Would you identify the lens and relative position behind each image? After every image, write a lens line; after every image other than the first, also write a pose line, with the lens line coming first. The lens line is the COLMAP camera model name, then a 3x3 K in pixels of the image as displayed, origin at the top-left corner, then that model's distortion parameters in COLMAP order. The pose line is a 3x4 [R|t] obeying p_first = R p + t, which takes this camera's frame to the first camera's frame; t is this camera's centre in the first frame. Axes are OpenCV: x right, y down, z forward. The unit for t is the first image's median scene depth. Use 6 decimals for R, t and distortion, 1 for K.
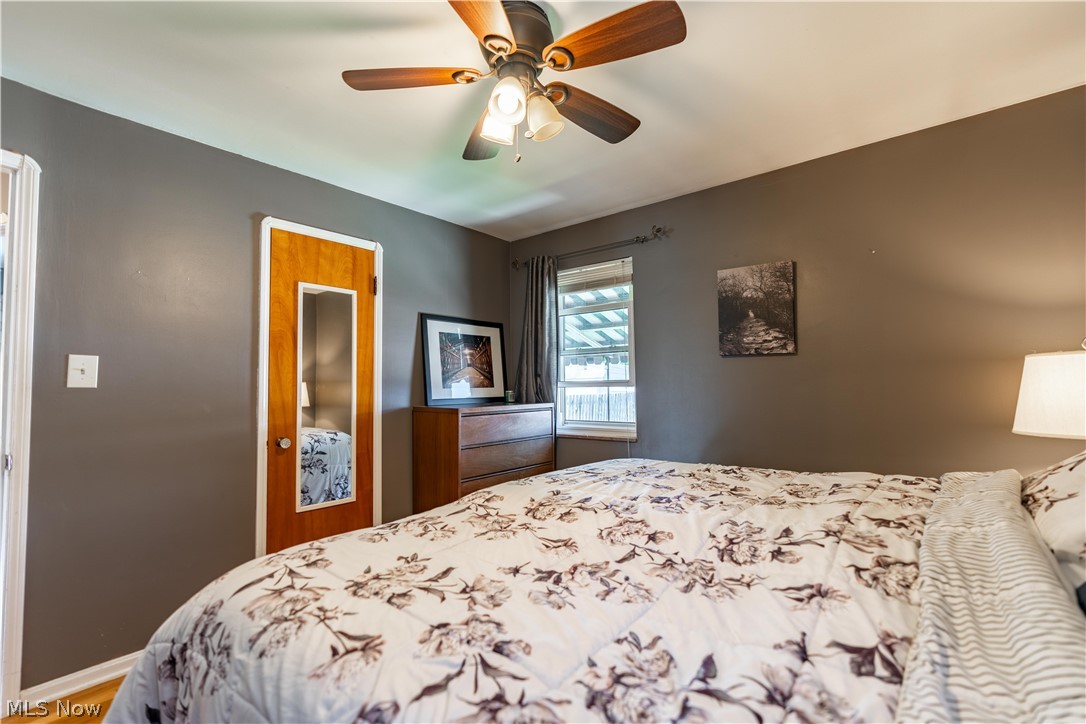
lens RADIAL K [[489.4, 0, 541.3], [0, 489.4, 363.1], [0, 0, 1]] dist [-0.000992, 0.000937]
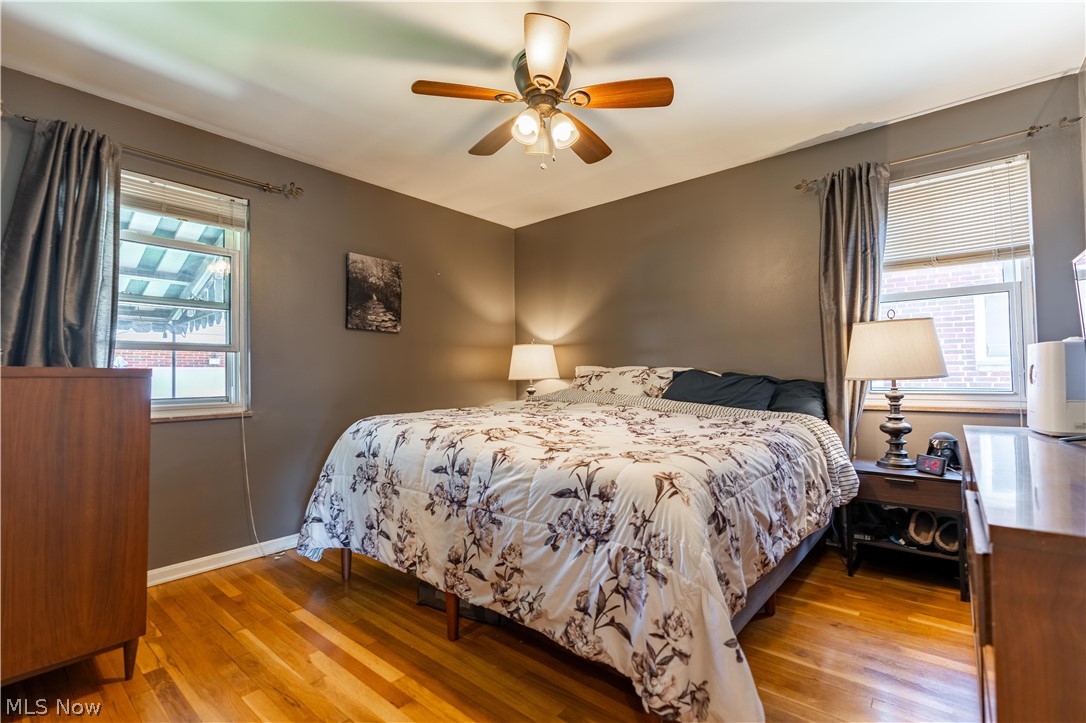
lens RADIAL K [[489.4, 0, 540.2], [0, 489.4, 365.0], [0, 0, 1]] dist [-0.000992, 0.000937]
pose [[0.019764, 0.031378, 0.999312, -0.767303], [-0.040506, 0.998712, -0.030558, 0.088364], [-0.998984, -0.039874, 0.021010, 0.546875]]
